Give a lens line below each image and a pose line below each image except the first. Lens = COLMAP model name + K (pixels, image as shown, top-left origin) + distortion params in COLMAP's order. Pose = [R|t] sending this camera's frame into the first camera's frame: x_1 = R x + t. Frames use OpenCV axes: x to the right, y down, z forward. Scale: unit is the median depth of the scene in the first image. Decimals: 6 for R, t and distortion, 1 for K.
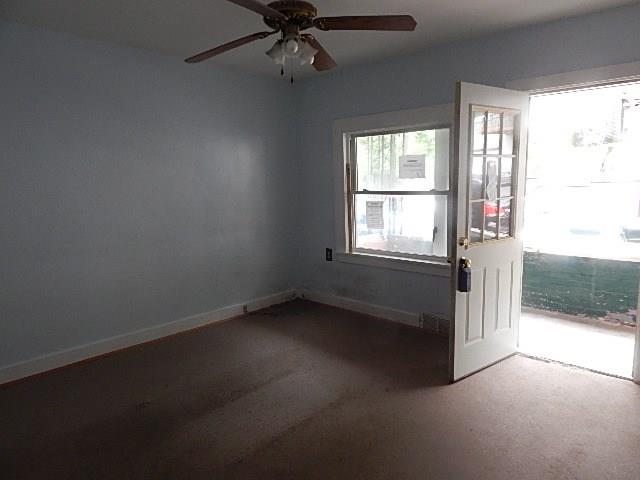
lens RADIAL K [[437.8, 0, 321.9], [0, 437.8, 237.6], [0, 0, 1]] dist [0.017600, -0.001300]
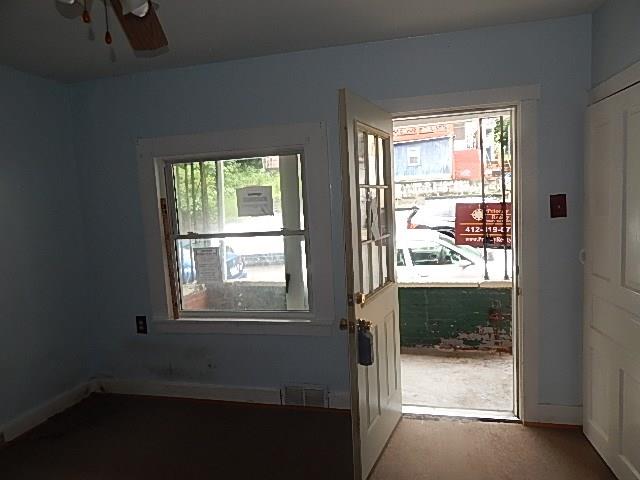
lens RADIAL K [[437.8, 0, 321.9], [0, 437.8, 237.6], [0, 0, 1]] dist [0.017600, -0.001300]
pose [[0.878374, -0.061771, 0.473966, -0.059485], [0.095919, 0.994222, -0.048186, -0.042279], [-0.468251, 0.087788, 0.879224, 0.230268]]
